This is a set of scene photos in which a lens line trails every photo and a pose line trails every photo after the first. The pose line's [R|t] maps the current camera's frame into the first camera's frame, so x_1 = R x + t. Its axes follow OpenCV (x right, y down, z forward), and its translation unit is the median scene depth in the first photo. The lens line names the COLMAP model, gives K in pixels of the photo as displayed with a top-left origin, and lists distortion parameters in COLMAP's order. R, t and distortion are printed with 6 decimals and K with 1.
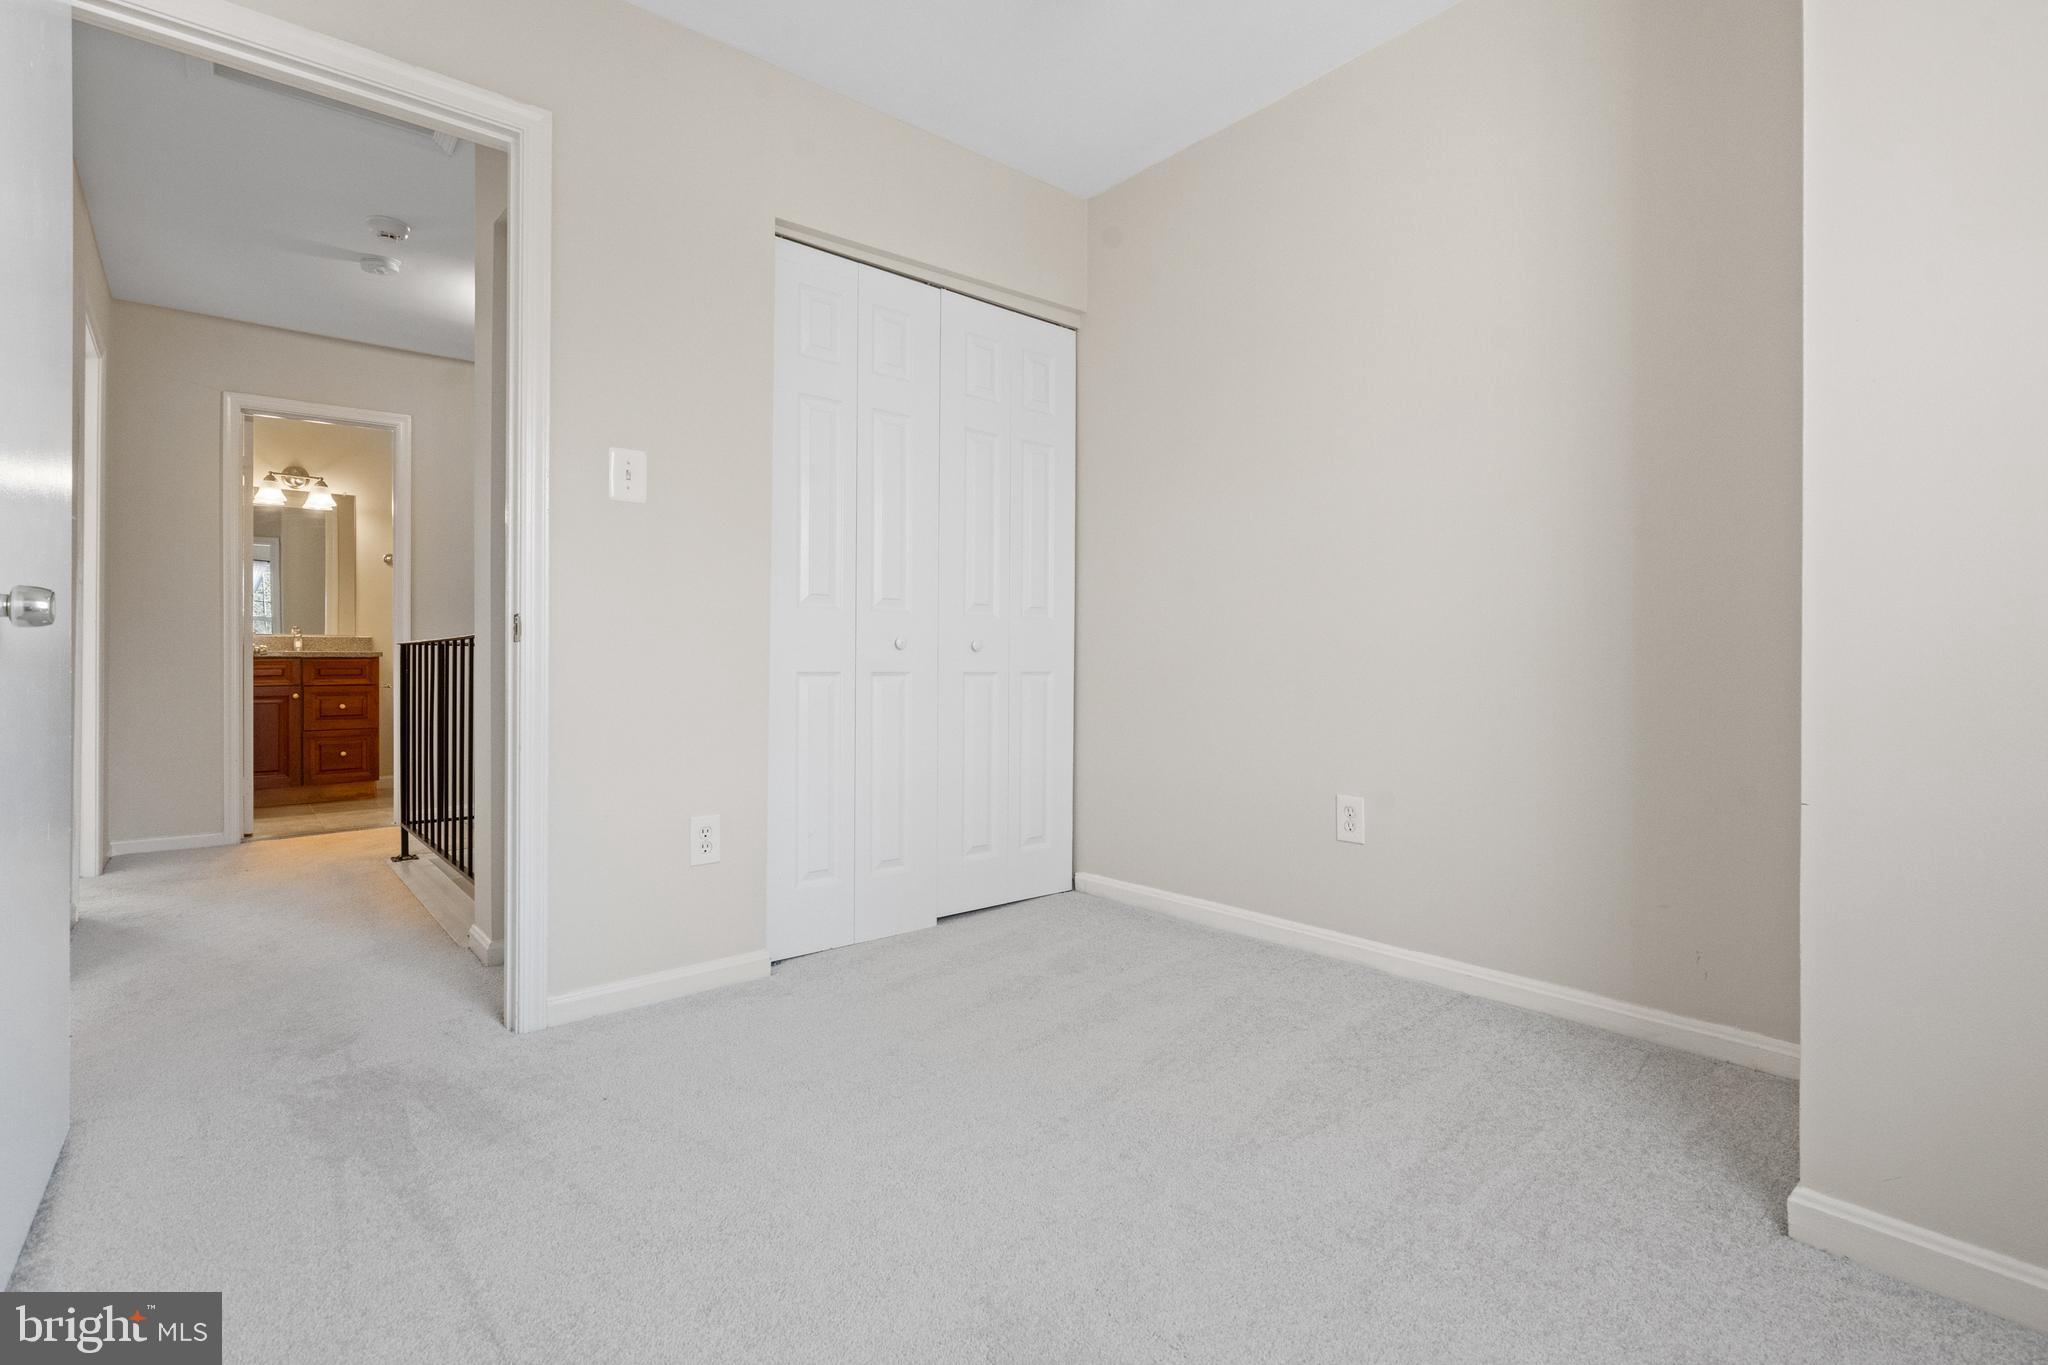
lens RADIAL K [[931.2, 0, 1014.9], [0, 931.2, 674.7], [0, 0, 1]] dist [-0.003720, -0.000170]
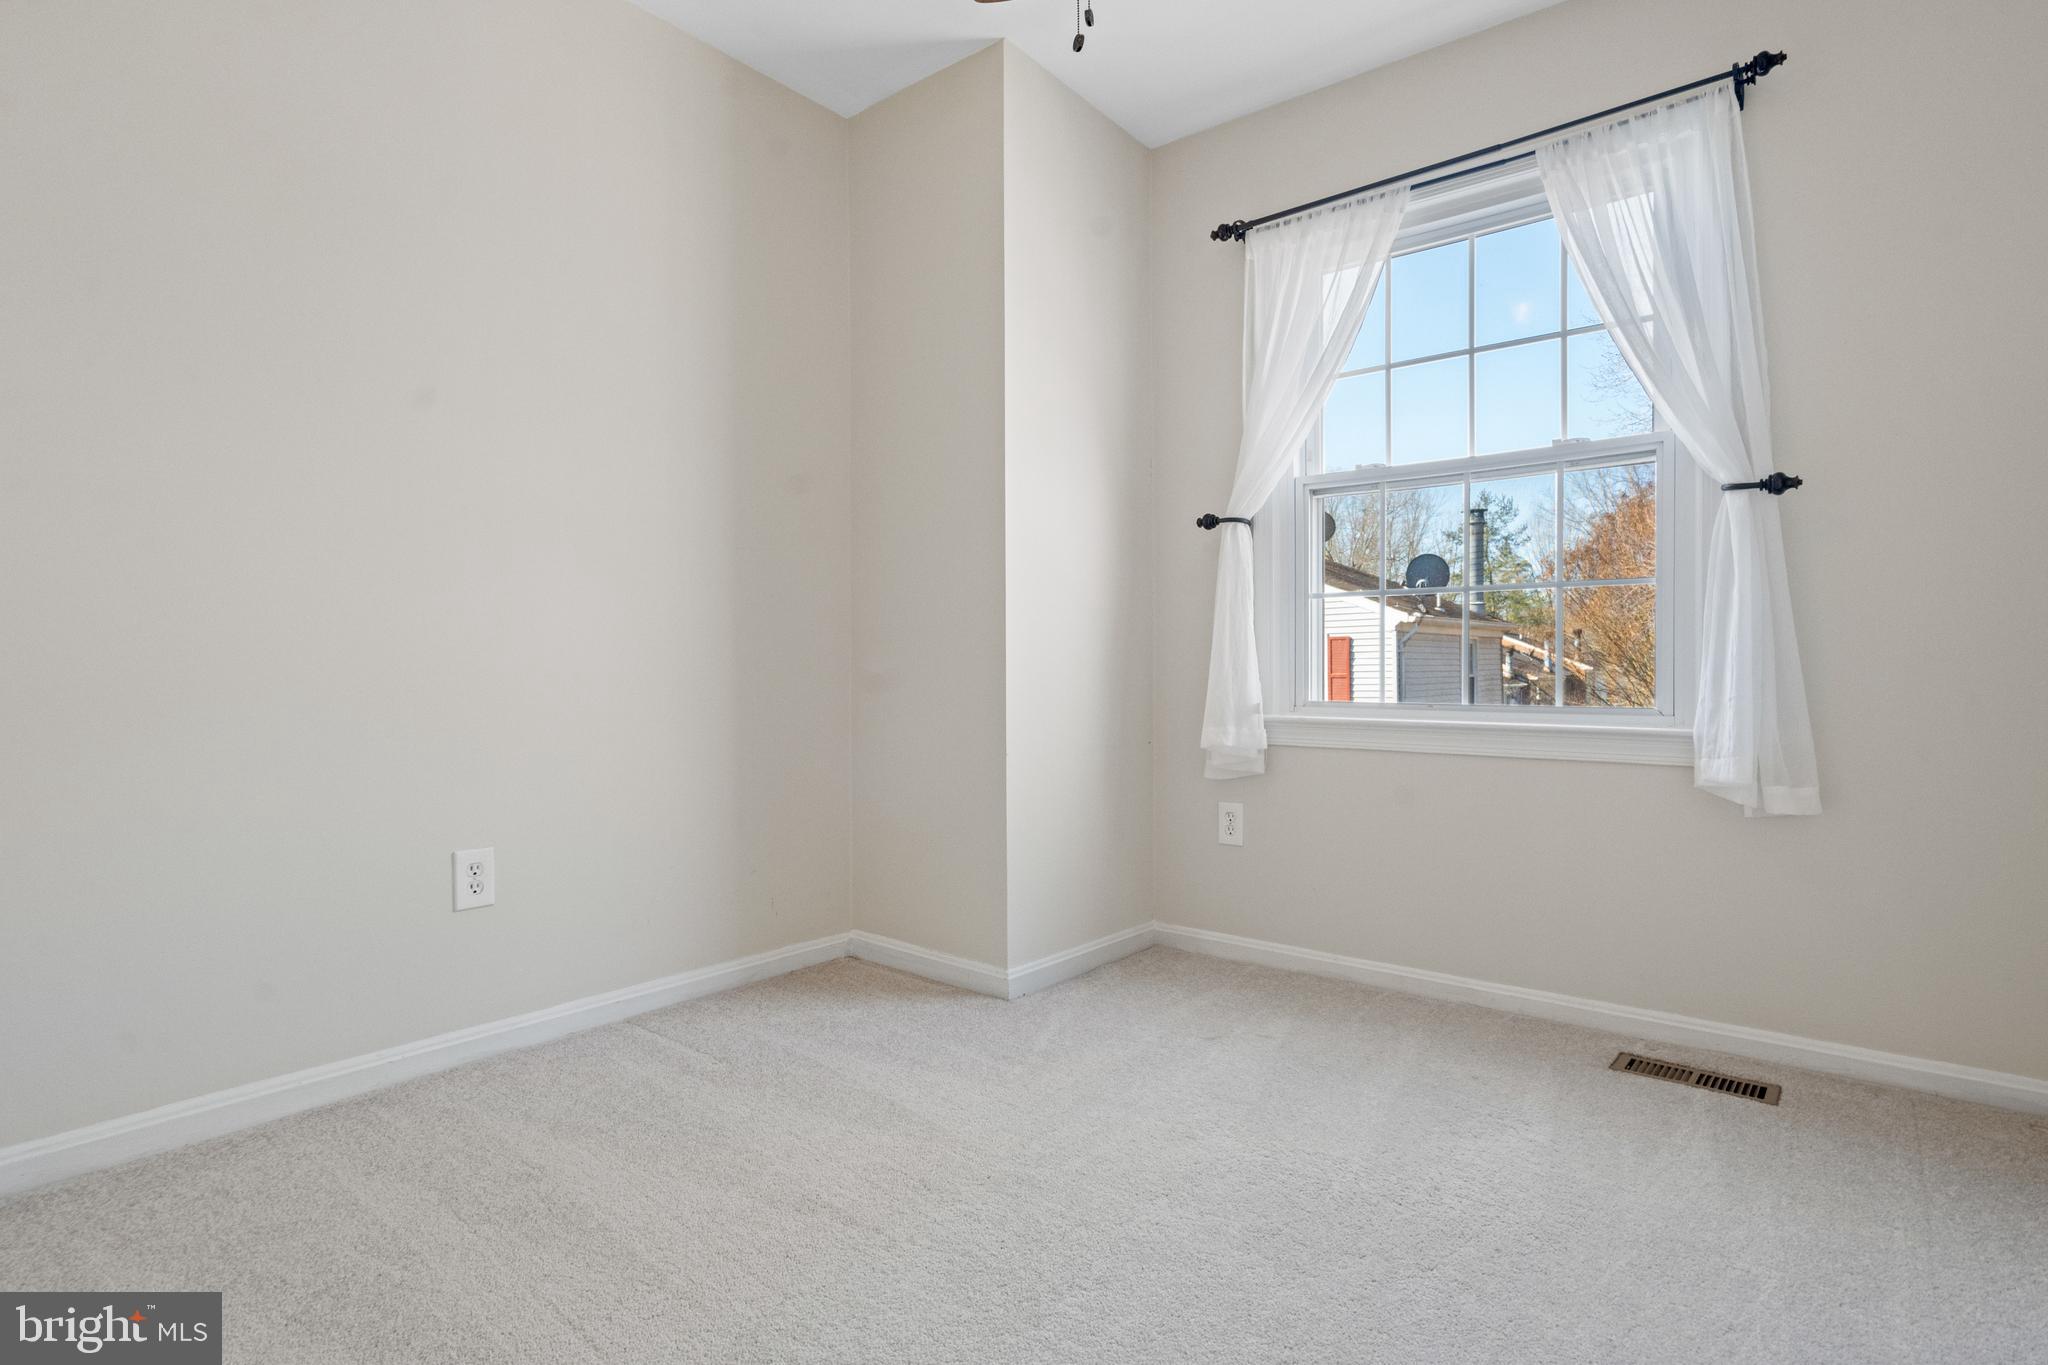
lens RADIAL K [[992.2, 0, 1024.4], [0, 992.2, 682.9], [0, 0, 1]] dist [0.000245, 0.000014]
pose [[-0.213332, -0.000441, 0.976980, -0.611594], [0.007510, 0.999970, 0.002091, -0.009675], [-0.976951, 0.007783, -0.213322, 0.791505]]
